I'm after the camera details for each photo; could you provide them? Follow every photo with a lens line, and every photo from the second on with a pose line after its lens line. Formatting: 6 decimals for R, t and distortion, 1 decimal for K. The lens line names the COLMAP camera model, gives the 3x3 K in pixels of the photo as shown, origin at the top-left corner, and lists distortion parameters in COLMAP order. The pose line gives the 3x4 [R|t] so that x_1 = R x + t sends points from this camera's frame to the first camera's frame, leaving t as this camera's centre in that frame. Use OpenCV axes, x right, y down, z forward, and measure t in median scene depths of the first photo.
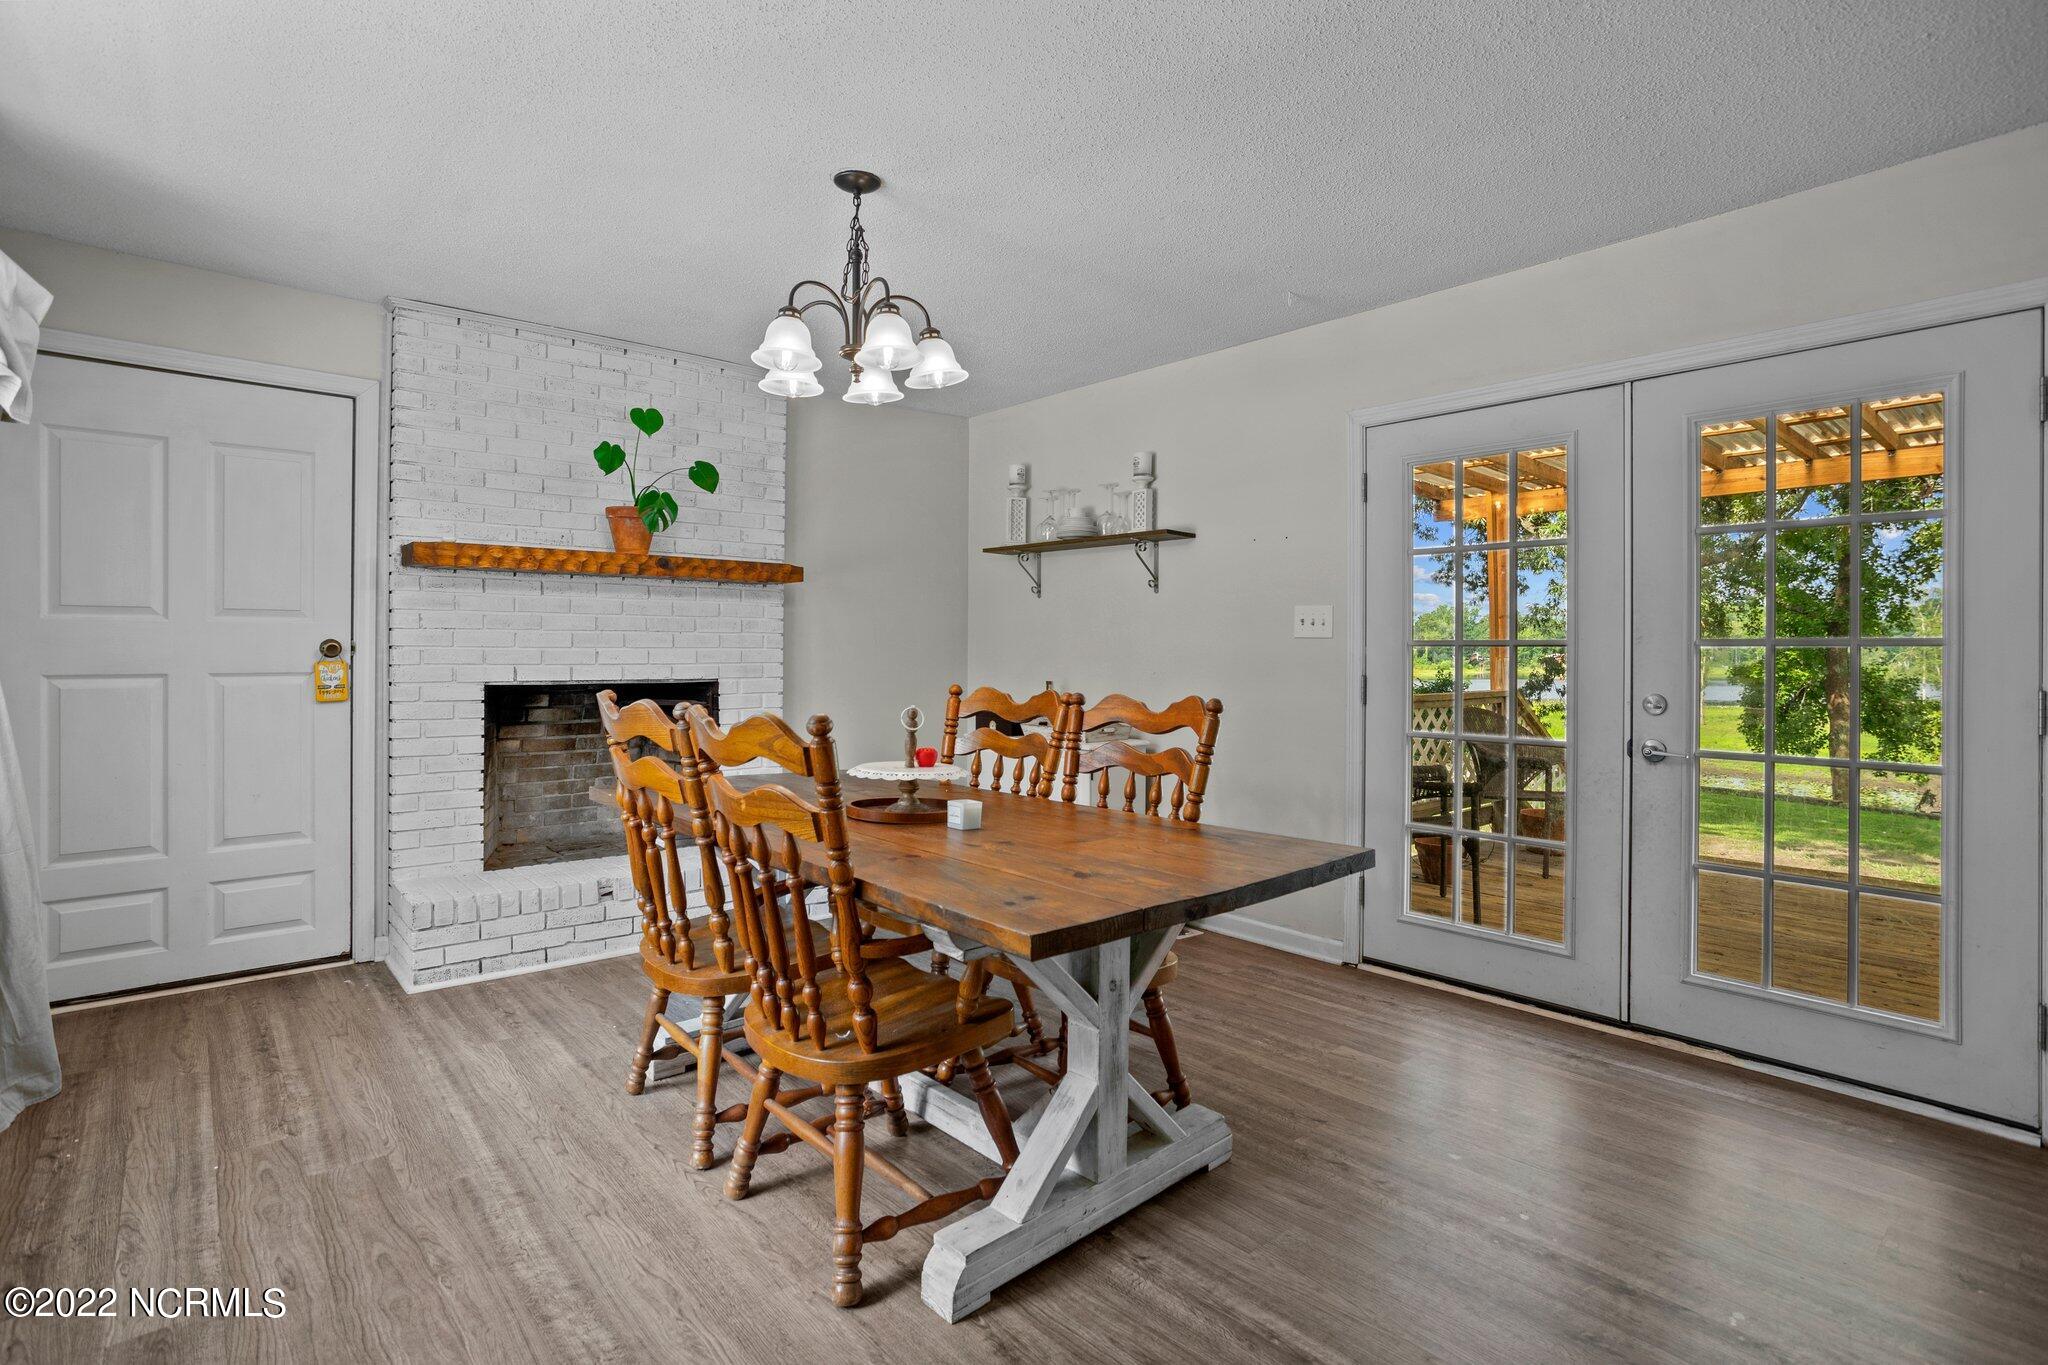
lens RADIAL K [[991.1, 0, 1030.6], [0, 991.1, 667.0], [0, 0, 1]] dist [-0.056616, 0.033258]
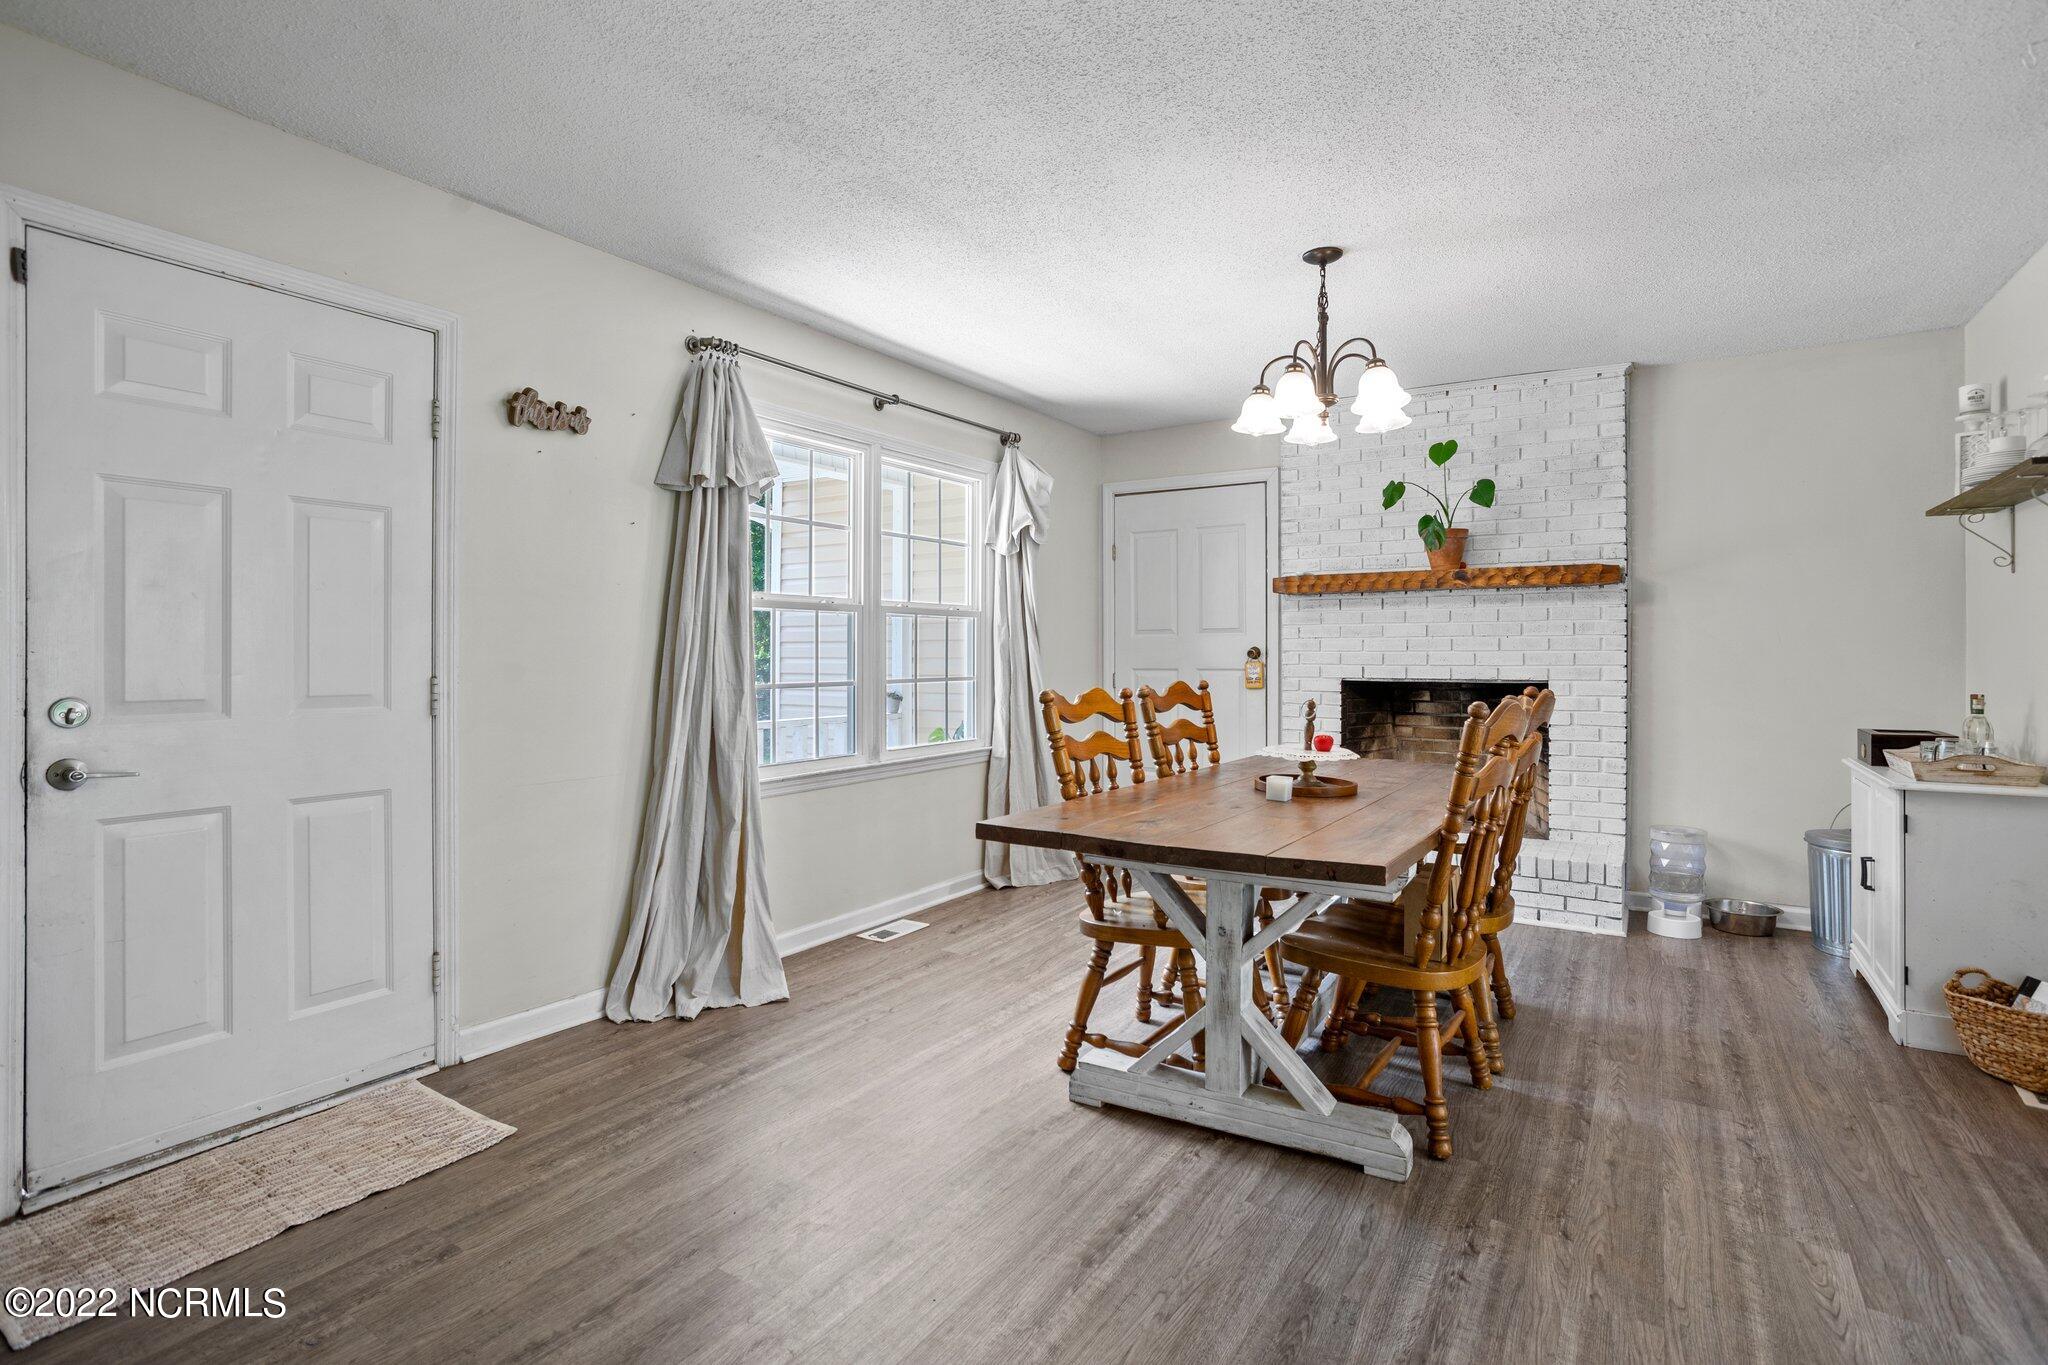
lens RADIAL K [[991.1, 0, 1030.6], [0, 991.1, 667.0], [0, 0, 1]] dist [-0.056616, 0.033258]
pose [[0.286141, 0.006925, -0.958162, 0.584526], [-0.012316, 0.999918, 0.003549, 0.001108], [0.958108, 0.010785, 0.286203, 0.218048]]
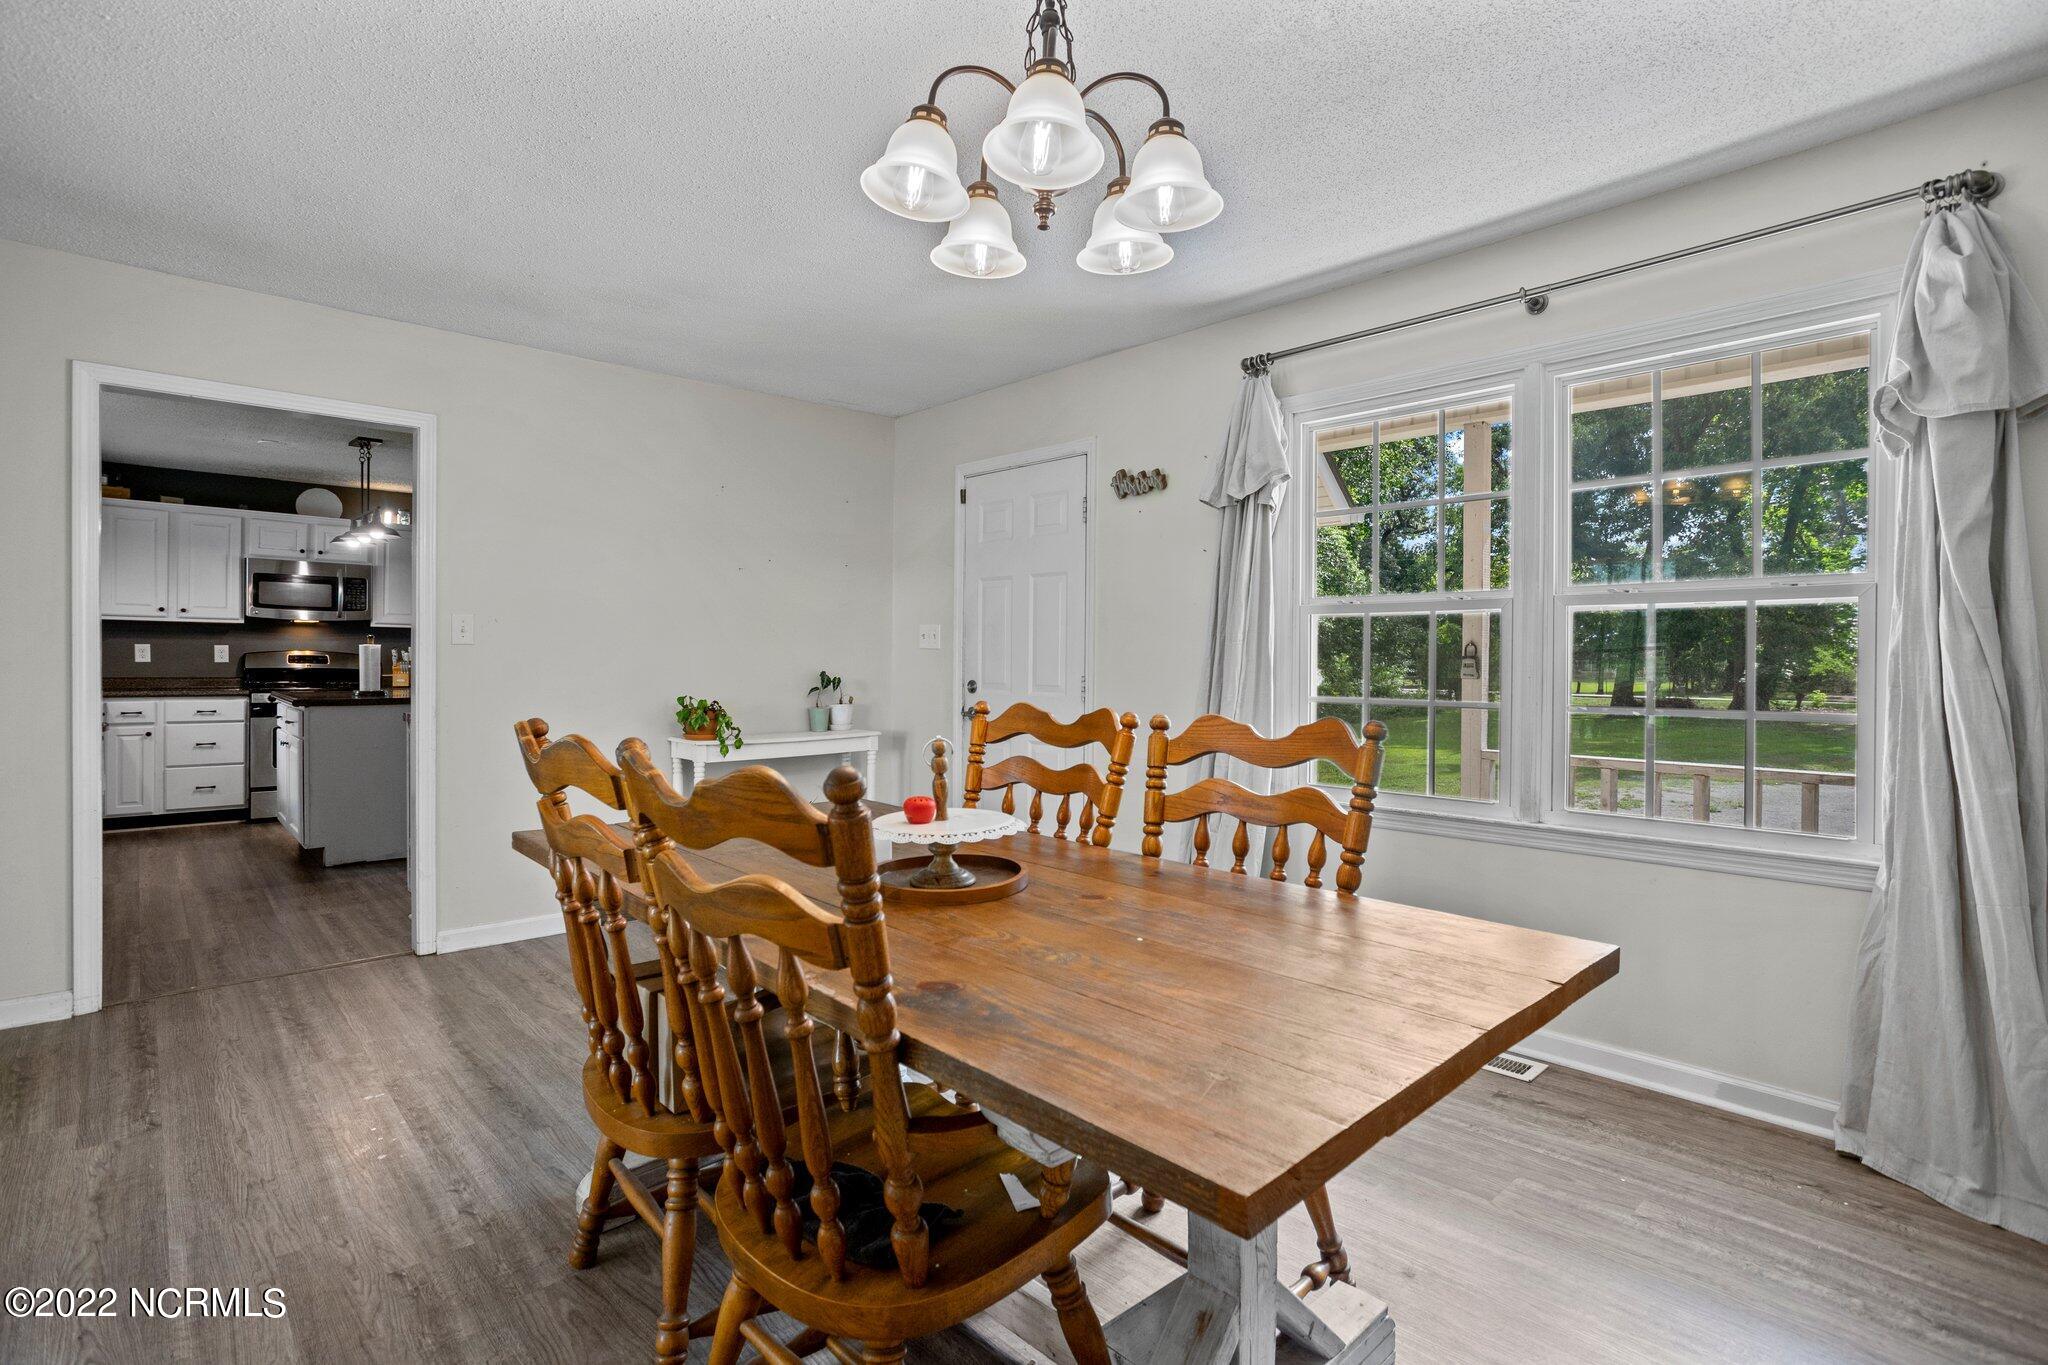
lens RADIAL K [[991.1, 0, 1030.6], [0, 991.1, 667.0], [0, 0, 1]] dist [-0.056616, 0.033258]
pose [[-0.999068, -0.011179, -0.041686, -0.098834], [-0.012233, 0.999610, 0.025103, -0.020433], [0.041389, 0.025589, -0.998815, 1.105774]]
